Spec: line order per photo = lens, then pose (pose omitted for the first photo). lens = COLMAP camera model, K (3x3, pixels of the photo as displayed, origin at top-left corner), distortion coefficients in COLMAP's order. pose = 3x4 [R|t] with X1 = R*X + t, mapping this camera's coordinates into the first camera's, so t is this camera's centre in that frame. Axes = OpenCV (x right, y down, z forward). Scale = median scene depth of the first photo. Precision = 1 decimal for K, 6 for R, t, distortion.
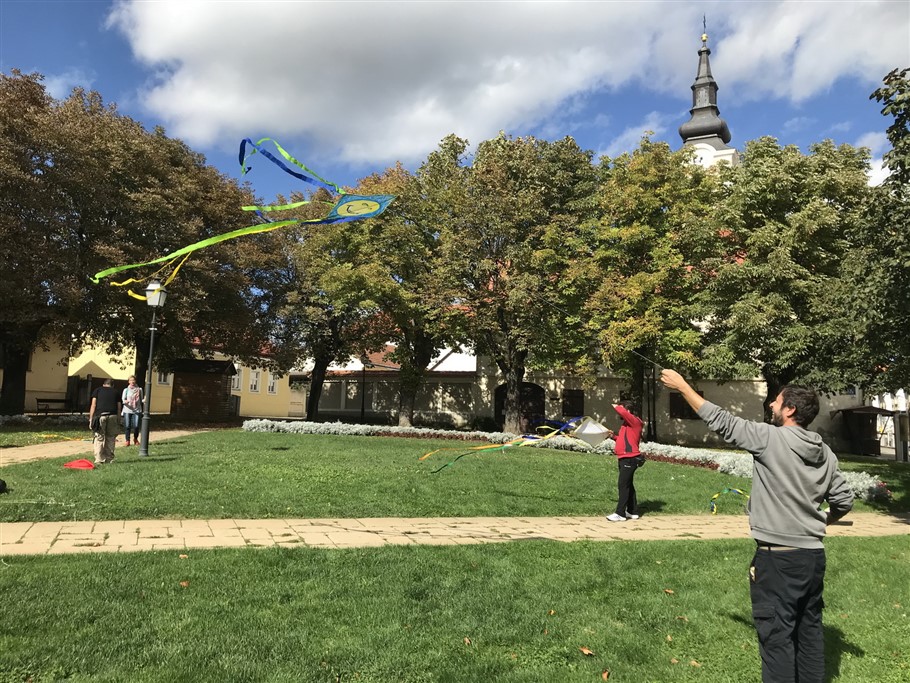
lens RADIAL K [[743.9, 0, 458.7], [0, 743.9, 323.0], [0, 0, 1]] dist [0.002715, 0.001132]
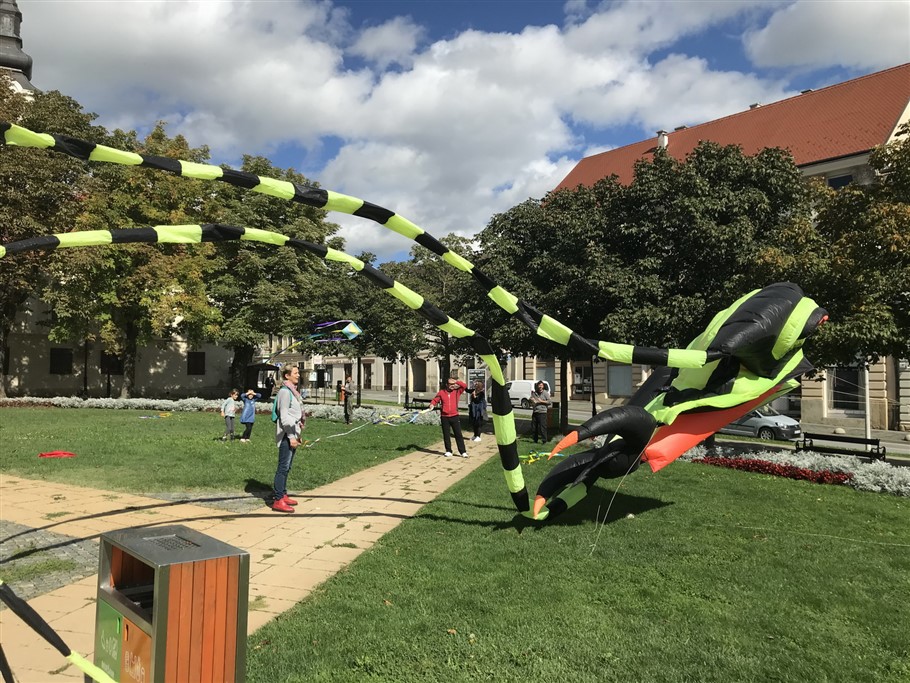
lens RADIAL K [[741.6, 0, 455.0], [0, 741.6, 341.5], [0, 0, 1]] dist [0.026026, -0.011332]
pose [[0.485282, 0.013826, 0.874248, -0.513109], [-0.104632, 0.993608, 0.042366, -0.024364], [-0.868074, -0.112034, 0.483627, 0.054017]]
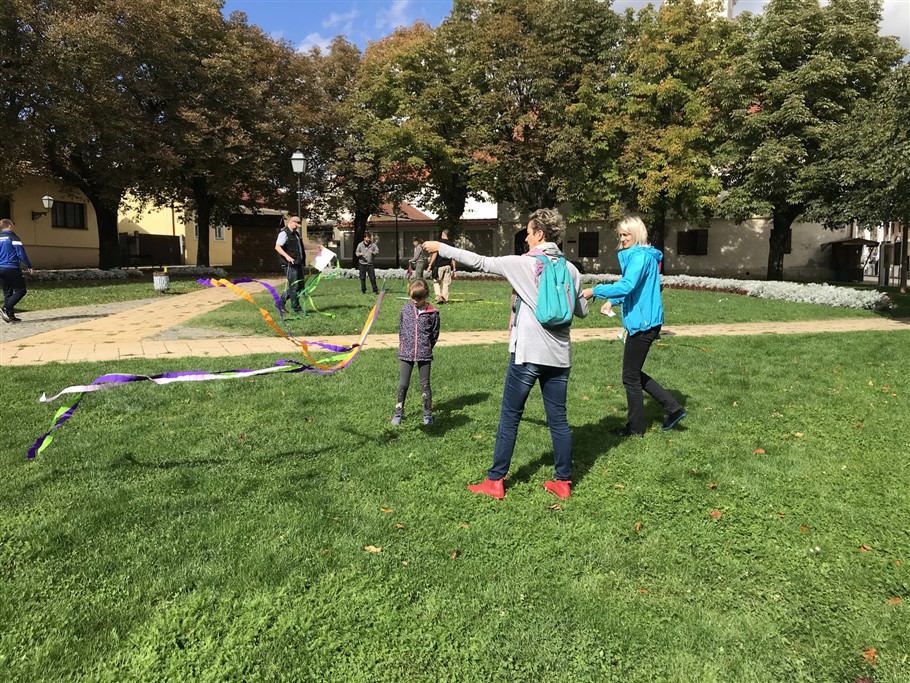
lens RADIAL K [[741.6, 0, 455.0], [0, 741.6, 341.5], [0, 0, 1]] dist [0.026026, -0.011332]
pose [[0.997972, -0.038100, 0.050994, -0.141737], [0.025301, 0.972516, 0.231456, -0.018200], [-0.058411, -0.229697, 0.971508, -0.136401]]
